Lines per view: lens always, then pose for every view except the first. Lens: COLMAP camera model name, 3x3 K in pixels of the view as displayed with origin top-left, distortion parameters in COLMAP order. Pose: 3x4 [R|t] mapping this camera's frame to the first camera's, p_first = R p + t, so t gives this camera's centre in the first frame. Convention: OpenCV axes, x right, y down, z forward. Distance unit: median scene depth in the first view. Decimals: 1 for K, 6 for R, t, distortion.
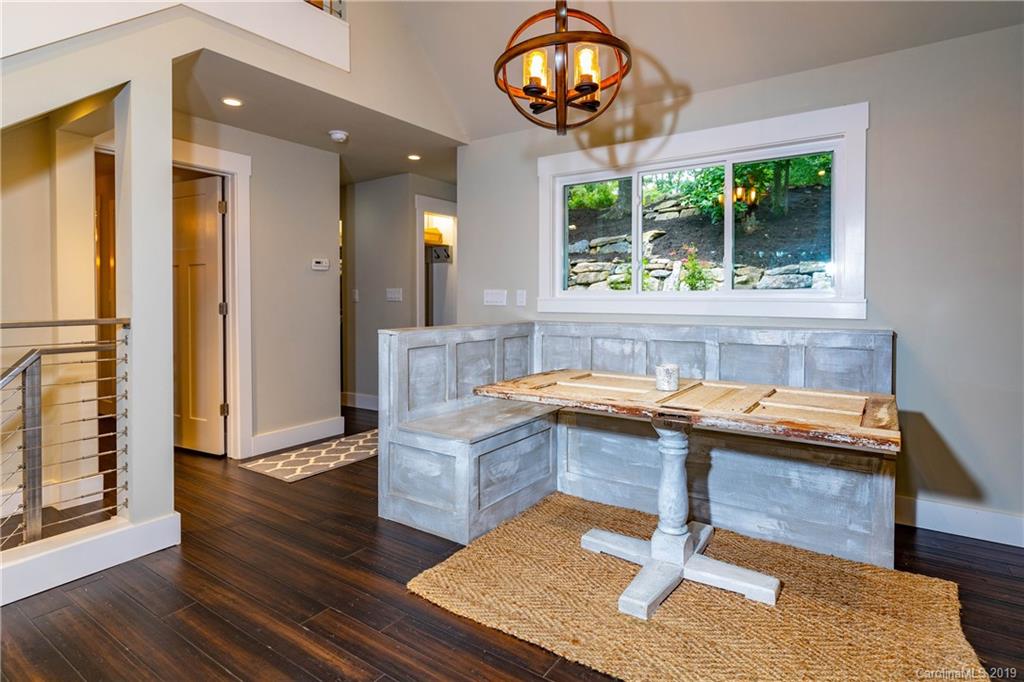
lens RADIAL K [[536.1, 0, 533.9], [0, 536.1, 309.6], [0, 0, 1]] dist [0.004319, 0.000259]
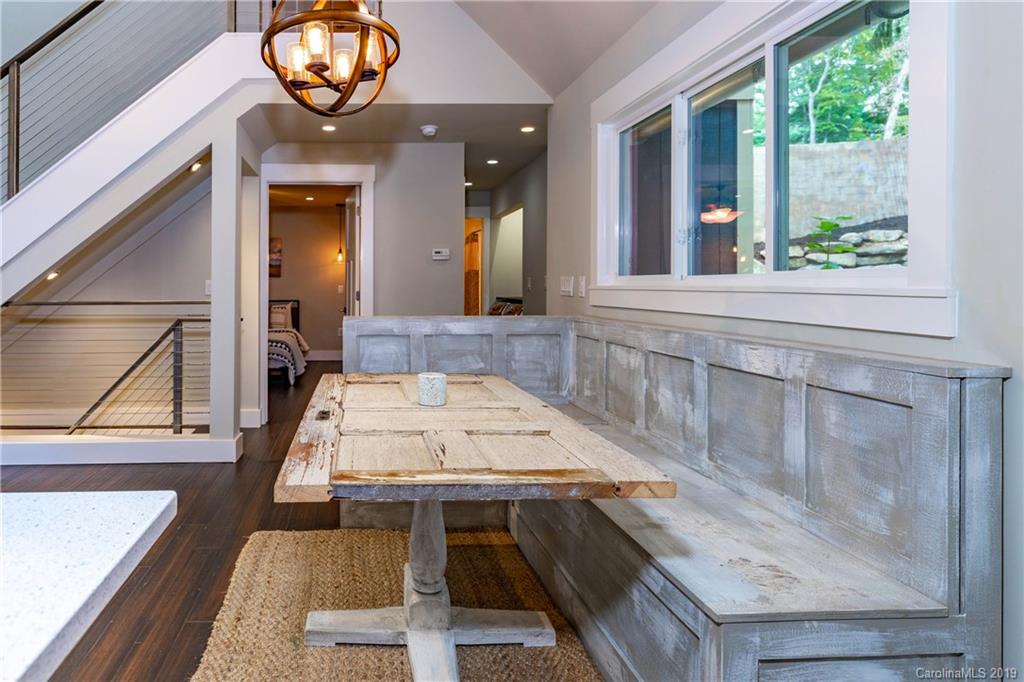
lens RADIAL K [[592.0, 0, 357.8], [0, 592.0, 289.7], [0, 0, 1]] dist [-0.030837, -0.000577]
pose [[0.562586, 0.003908, -0.826730, 0.603438], [-0.018471, 0.999799, -0.007843, -0.005334], [0.826533, 0.019682, 0.562545, 0.295576]]
